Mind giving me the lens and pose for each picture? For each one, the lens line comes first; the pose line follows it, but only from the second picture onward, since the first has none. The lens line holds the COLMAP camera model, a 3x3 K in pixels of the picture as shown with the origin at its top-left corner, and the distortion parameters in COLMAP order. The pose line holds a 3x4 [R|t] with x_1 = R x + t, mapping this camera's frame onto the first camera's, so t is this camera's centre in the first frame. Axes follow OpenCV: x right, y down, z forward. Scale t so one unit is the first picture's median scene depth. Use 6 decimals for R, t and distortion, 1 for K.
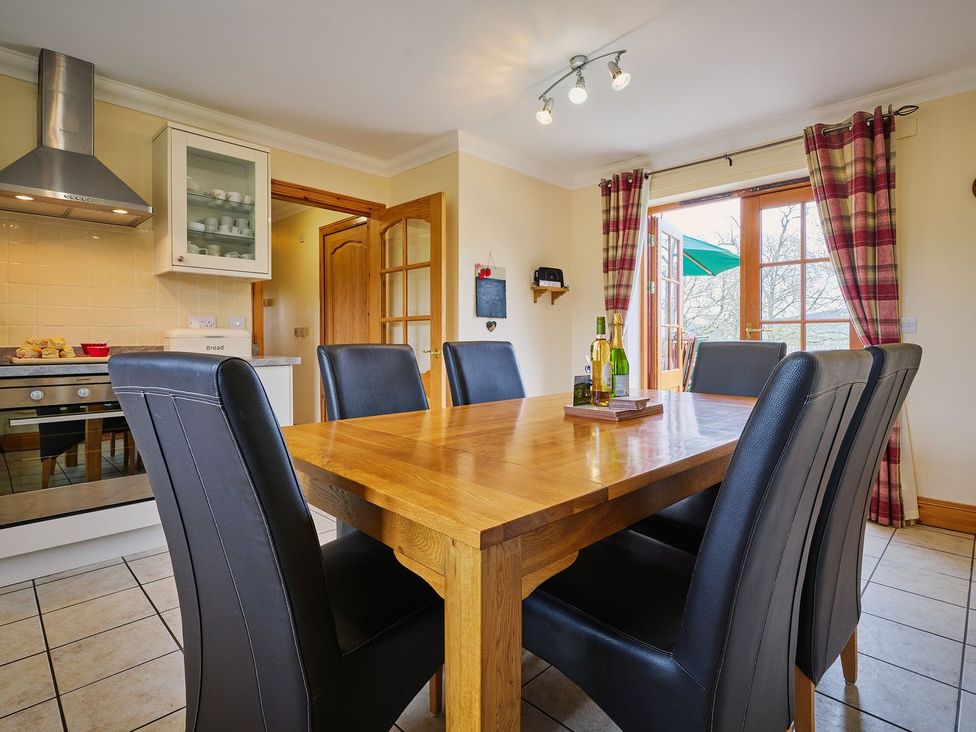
lens RADIAL K [[491.9, 0, 494.7], [0, 491.9, 360.3], [0, 0, 1]] dist [-0.000535, -0.000283]
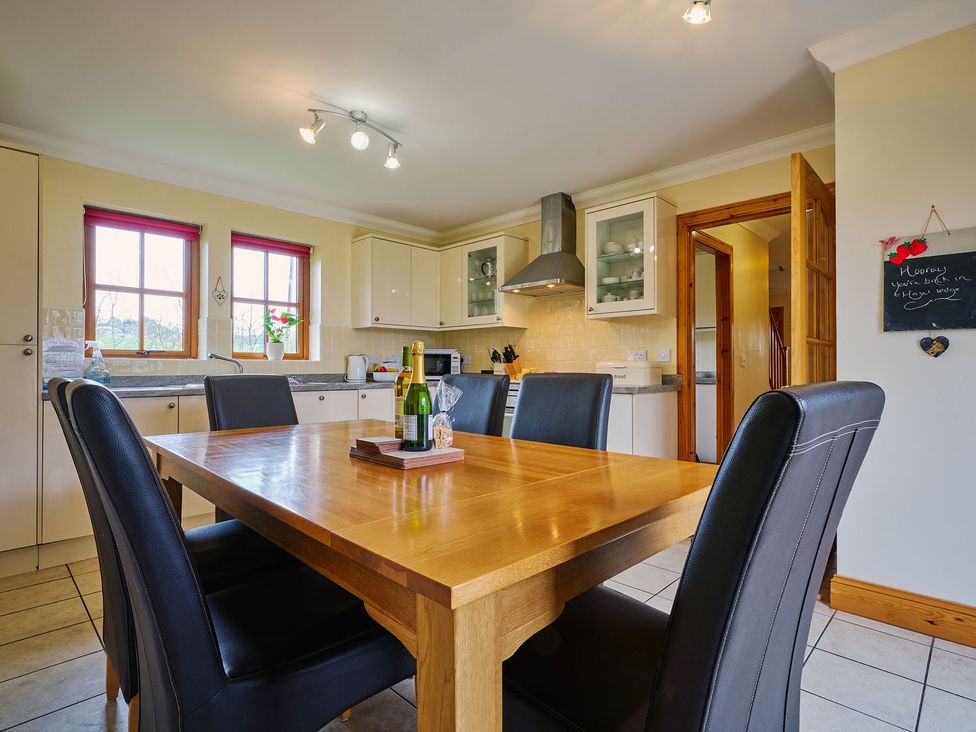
lens RADIAL K [[519.8, 0, 488.0], [0, 519.8, 366.0], [0, 0, 1]] dist [0.002573, 0.000640]
pose [[-0.004586, -0.006926, -0.999965, 0.585300], [-0.049156, 0.998769, -0.006692, -0.023555], [0.998781, 0.049123, -0.004921, 0.570929]]
